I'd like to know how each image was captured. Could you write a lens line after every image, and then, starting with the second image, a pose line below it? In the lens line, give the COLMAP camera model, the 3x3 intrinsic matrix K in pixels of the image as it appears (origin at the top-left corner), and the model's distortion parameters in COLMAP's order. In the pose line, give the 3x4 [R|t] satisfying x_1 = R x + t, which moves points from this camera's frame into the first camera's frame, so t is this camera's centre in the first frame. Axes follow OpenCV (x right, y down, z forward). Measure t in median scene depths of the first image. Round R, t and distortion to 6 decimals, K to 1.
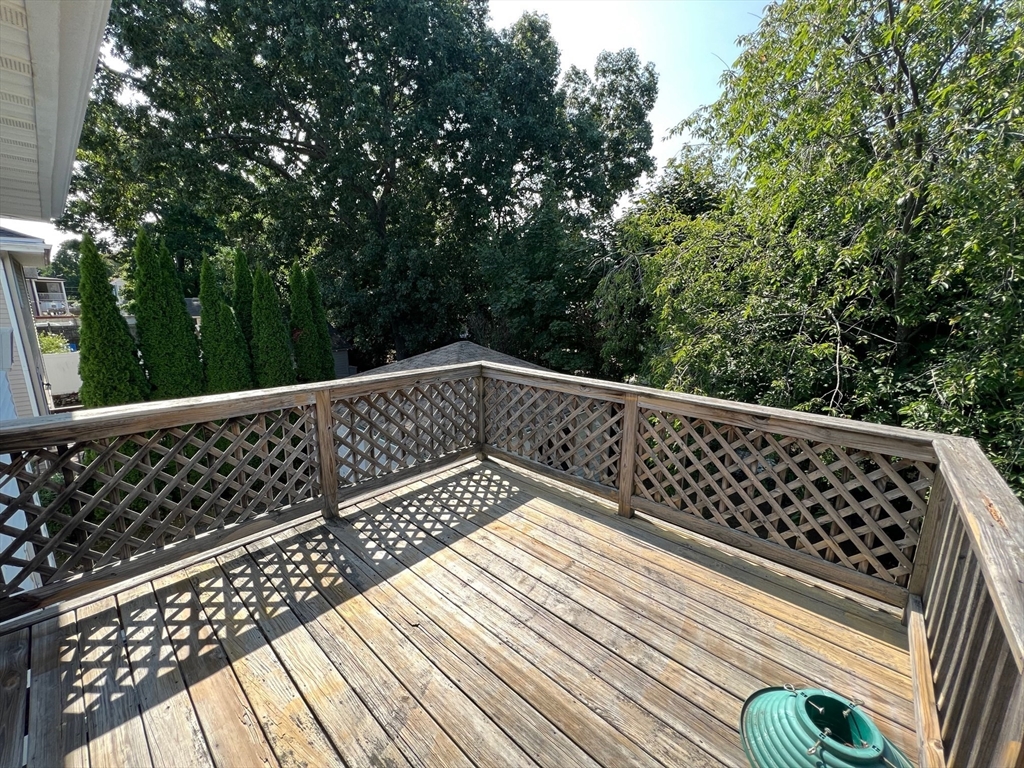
lens RADIAL K [[409.6, 0, 514.0], [0, 409.6, 384.2], [0, 0, 1]] dist [-0.002609, -0.000043]
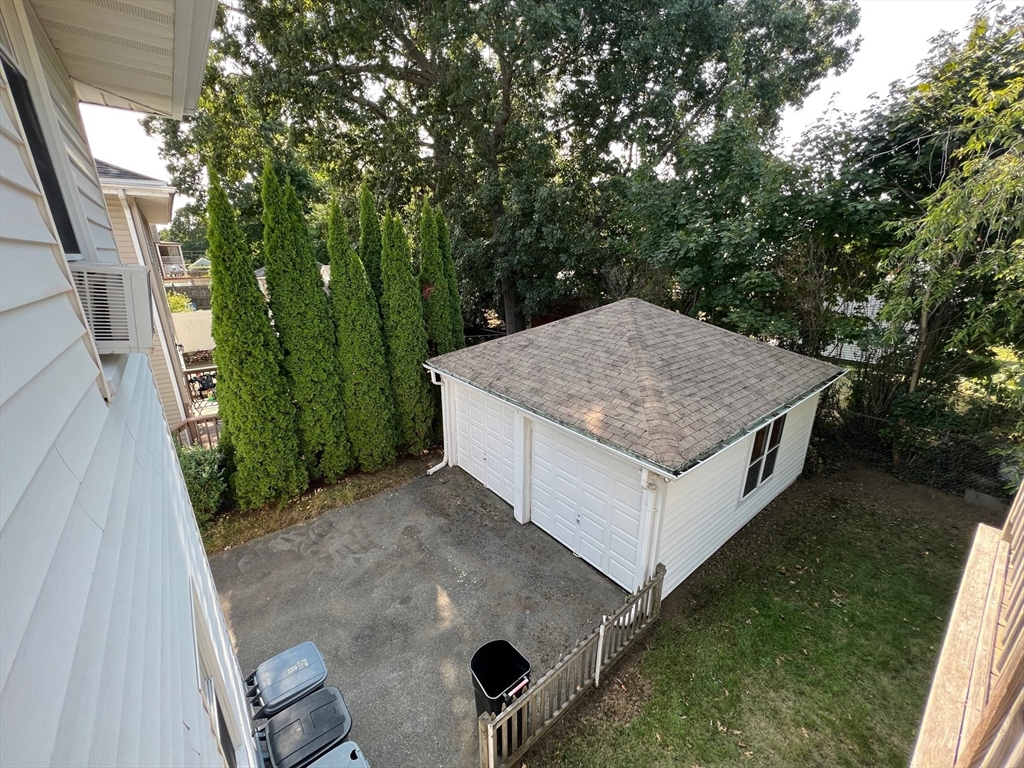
lens RADIAL K [[409.6, 0, 509.0], [0, 409.6, 386.5], [0, 0, 1]] dist [-0.002609, -0.000043]
pose [[0.985897, 0.031886, -0.164288, -0.166405], [-0.014929, 0.994524, 0.103435, -0.010940], [0.166687, -0.099524, 0.980974, 0.133600]]
